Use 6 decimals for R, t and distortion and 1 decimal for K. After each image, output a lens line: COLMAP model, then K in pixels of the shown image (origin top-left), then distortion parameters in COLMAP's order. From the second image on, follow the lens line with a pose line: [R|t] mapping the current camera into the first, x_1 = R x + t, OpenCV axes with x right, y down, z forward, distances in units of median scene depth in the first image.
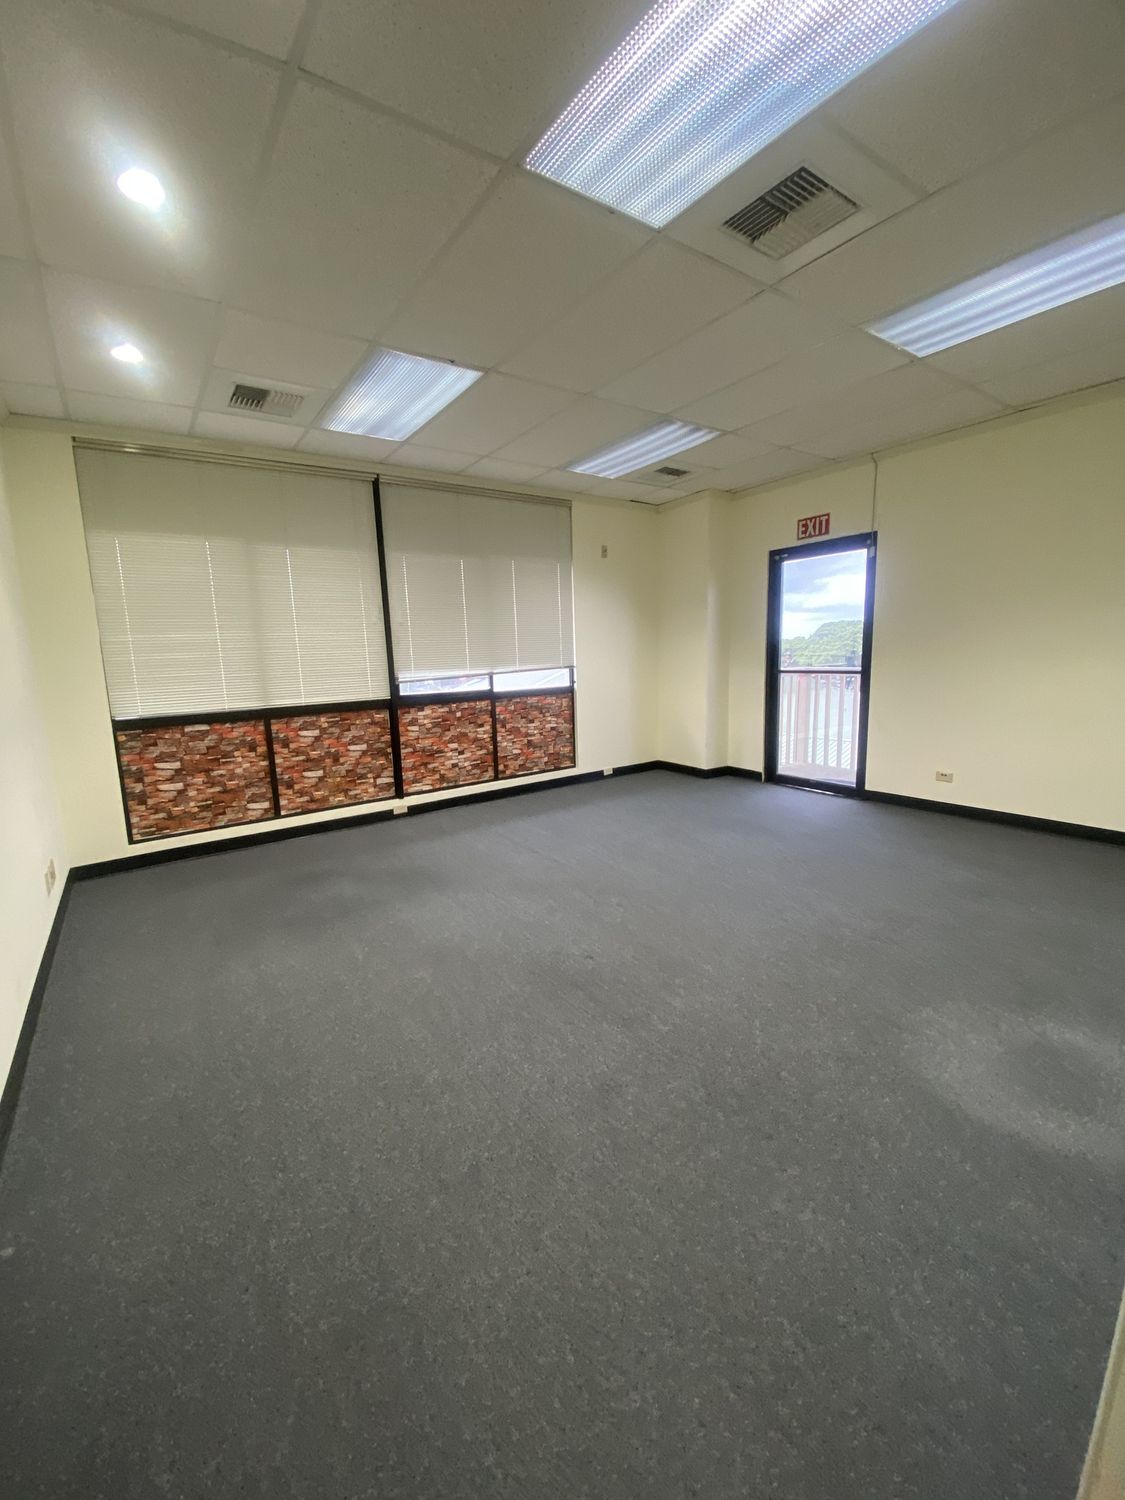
lens RADIAL K [[618.8, 0, 562.5], [0, 618.8, 750.0], [0, 0, 1]] dist [-0.002158, -0.000182]
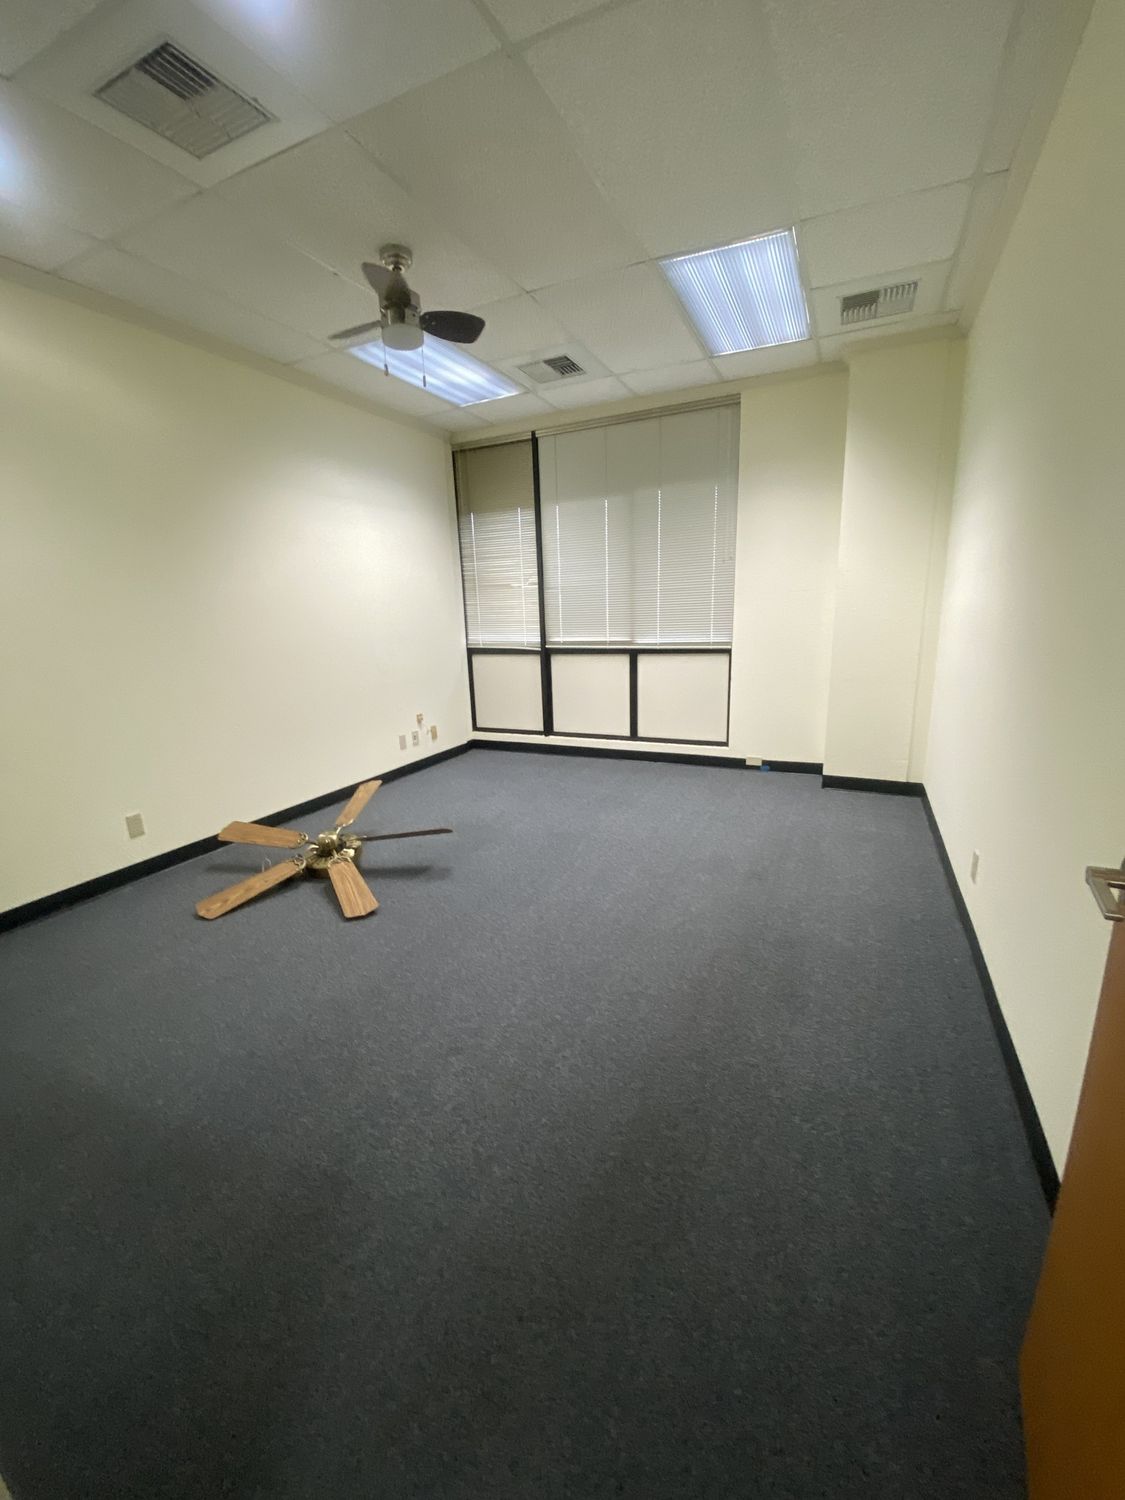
lens RADIAL K [[618.8, 0, 562.5], [0, 618.8, 750.0], [0, 0, 1]] dist [-0.002158, -0.000182]
pose [[0.497806, 0.220746, -0.838726, 0.609921], [-0.123742, 0.975250, 0.183234, -0.091917], [0.858416, 0.012571, 0.512801, 0.425827]]
